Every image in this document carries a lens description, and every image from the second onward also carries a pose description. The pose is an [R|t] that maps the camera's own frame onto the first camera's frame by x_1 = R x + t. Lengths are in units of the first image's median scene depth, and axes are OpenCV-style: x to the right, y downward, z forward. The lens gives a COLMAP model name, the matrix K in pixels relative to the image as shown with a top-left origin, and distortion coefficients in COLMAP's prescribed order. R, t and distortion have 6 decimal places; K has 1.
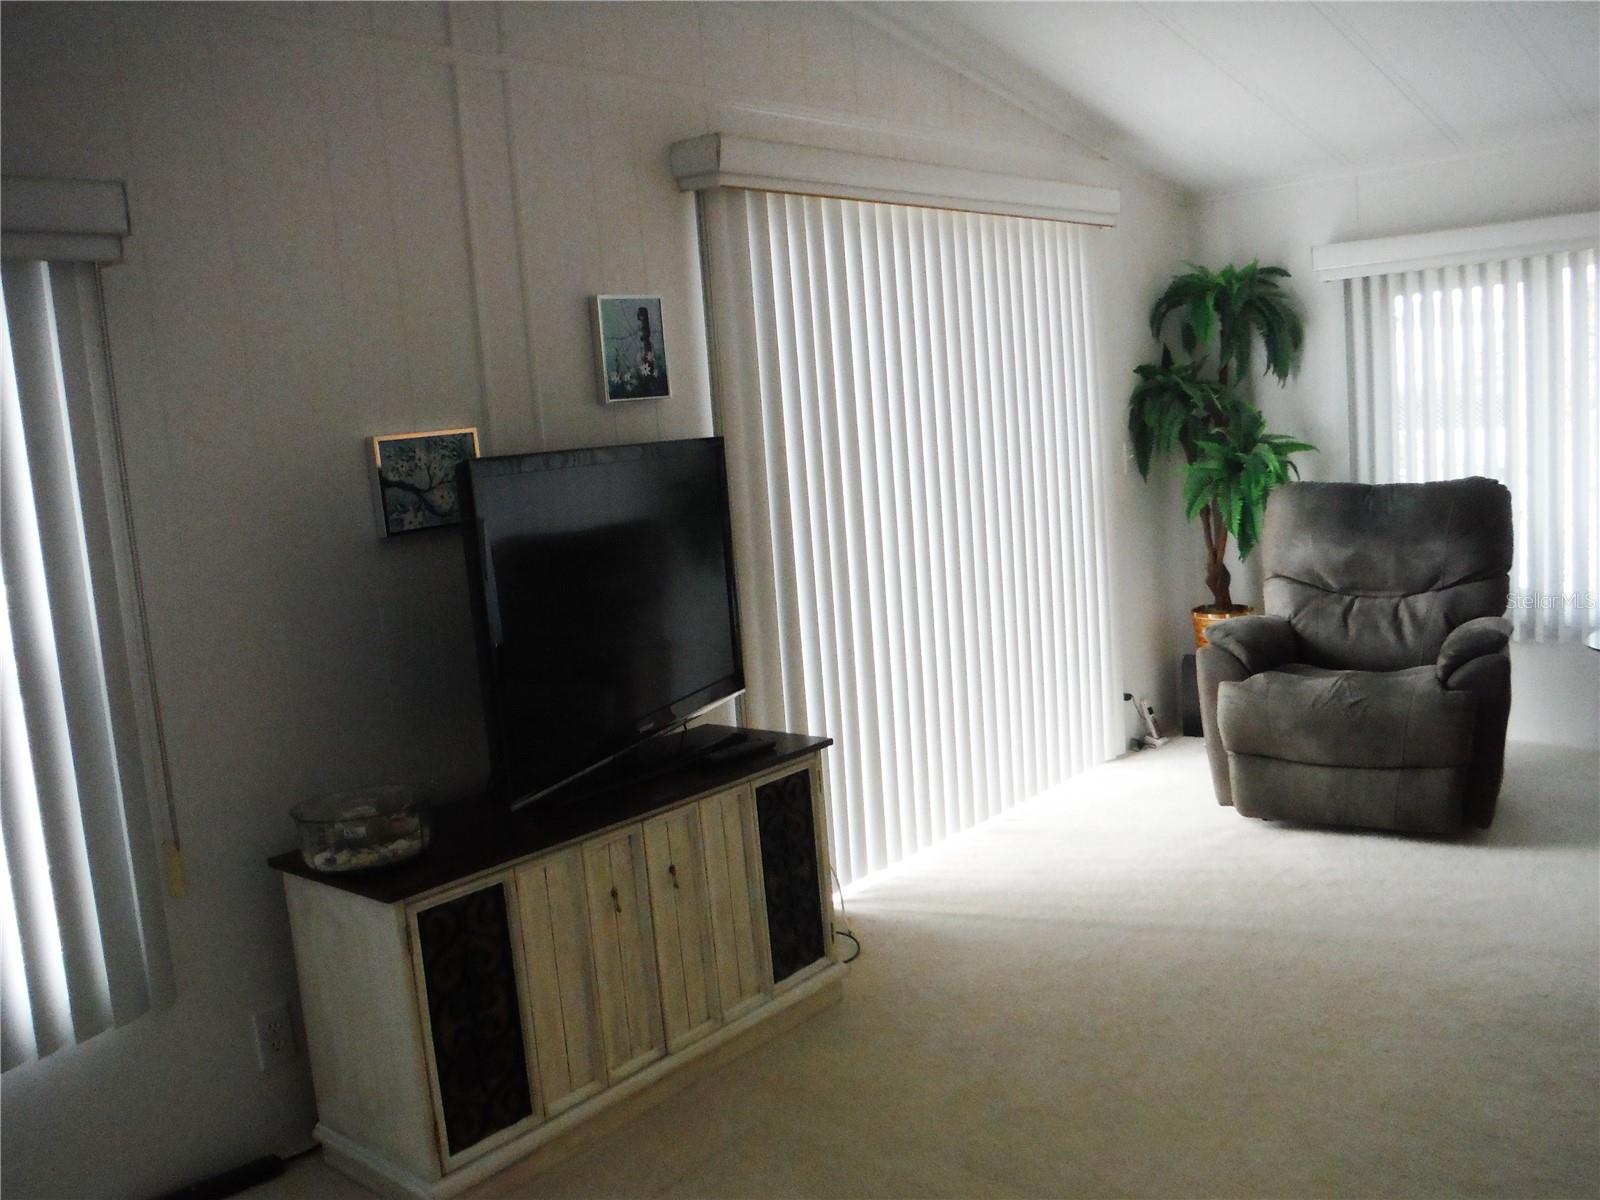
lens RADIAL K [[1383.8, 0, 800.0], [0, 1383.8, 600.0], [0, 0, 1]] dist [-0.006342, 0.001743]
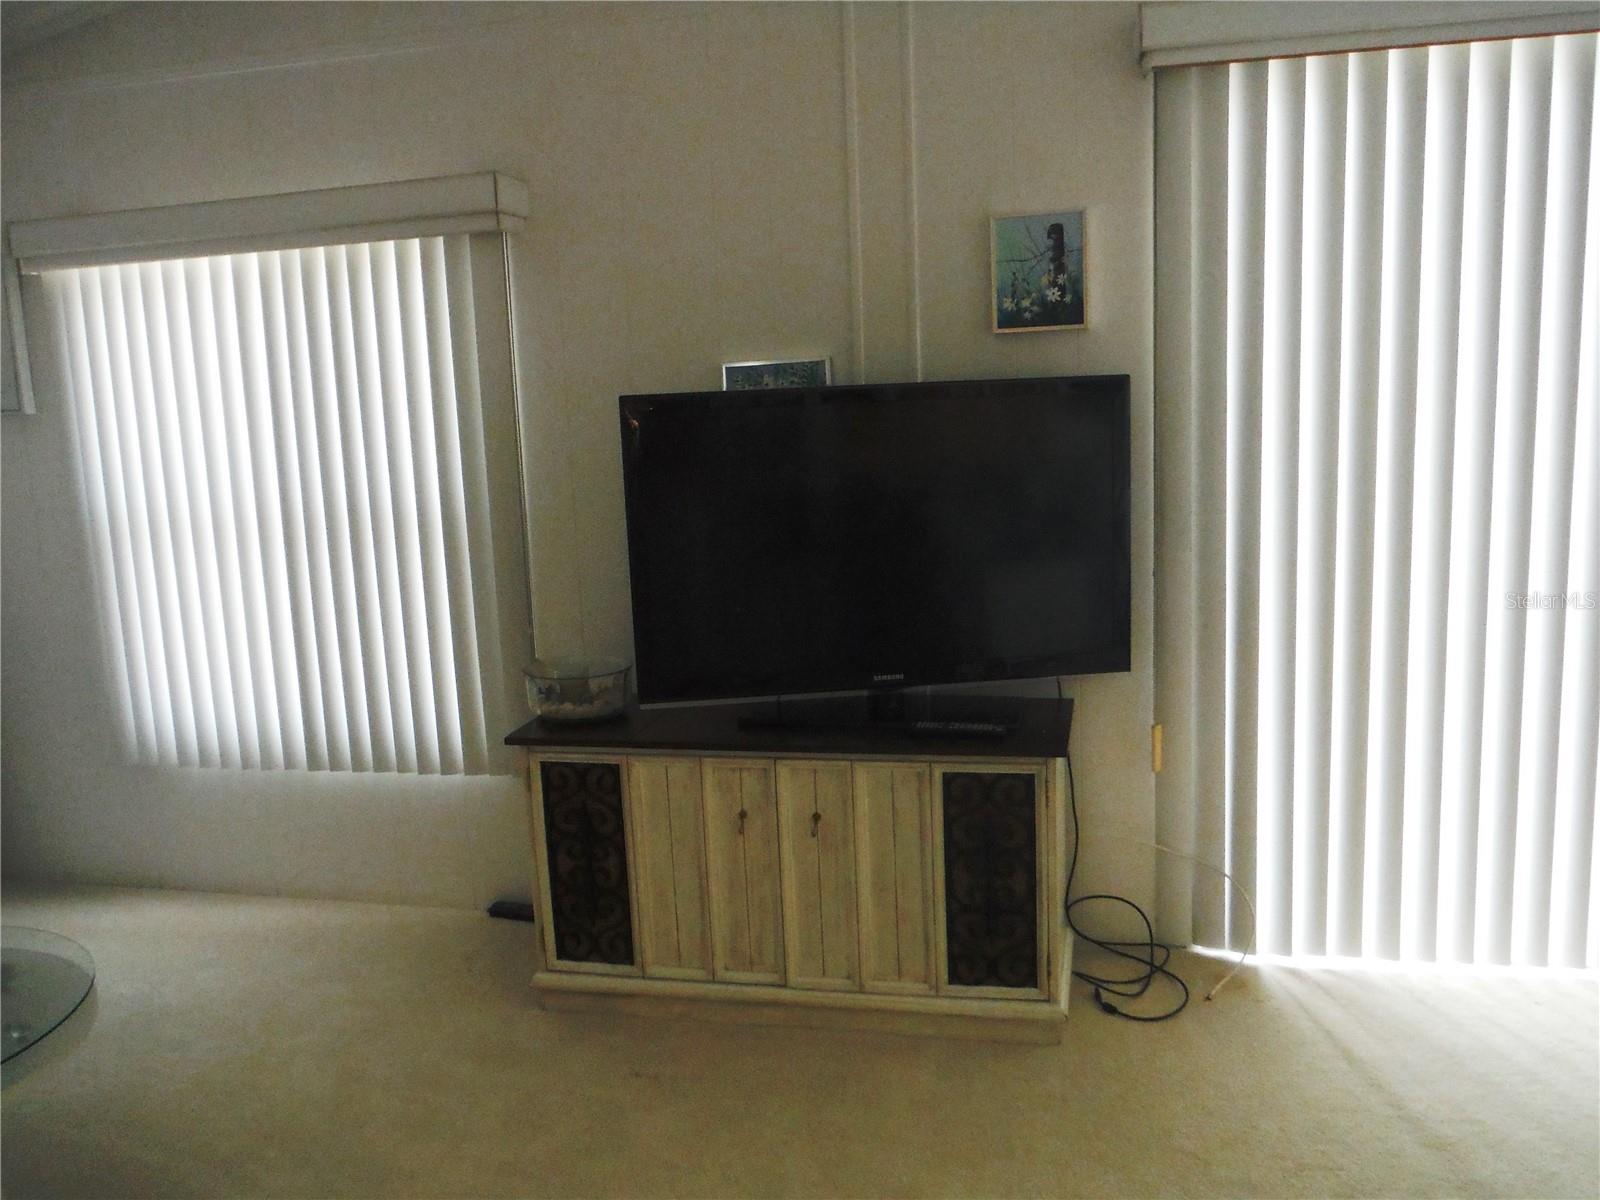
lens RADIAL K [[1328.9, 0, 800.0], [0, 1328.9, 600.0], [0, 0, 1]] dist [-0.047436, 0.018433]
pose [[0.471692, 0.205543, -0.857472, 0.636701], [-0.109899, 0.978573, 0.174117, -0.113981], [0.874888, 0.012106, 0.484175, 0.486901]]
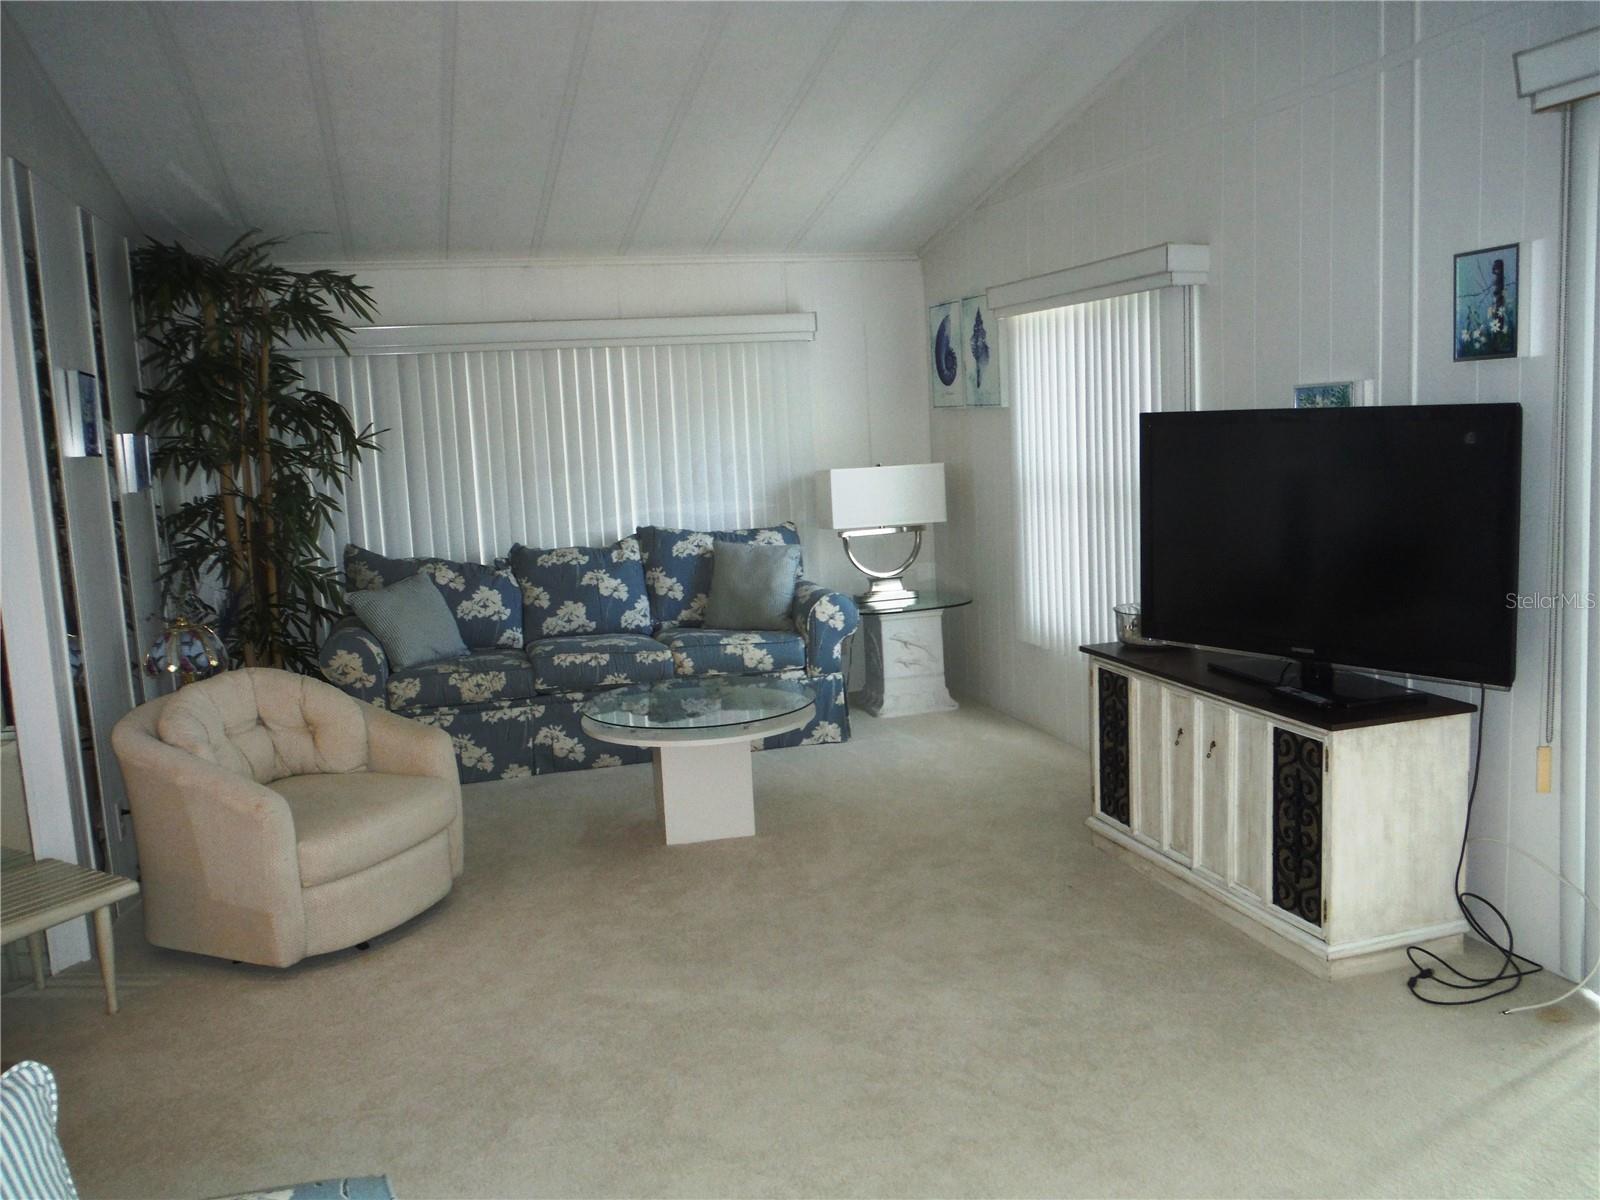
lens RADIAL K [[1378.8, 0, 823.8], [0, 1378.8, 621.2], [0, 0, 1]] dist [-0.057832, 0.037344]
pose [[-0.525134, 0.225478, -0.820606, 1.030376], [-0.030891, 0.958576, 0.283157, -0.242720], [0.850459, 0.174045, -0.496416, 1.207951]]
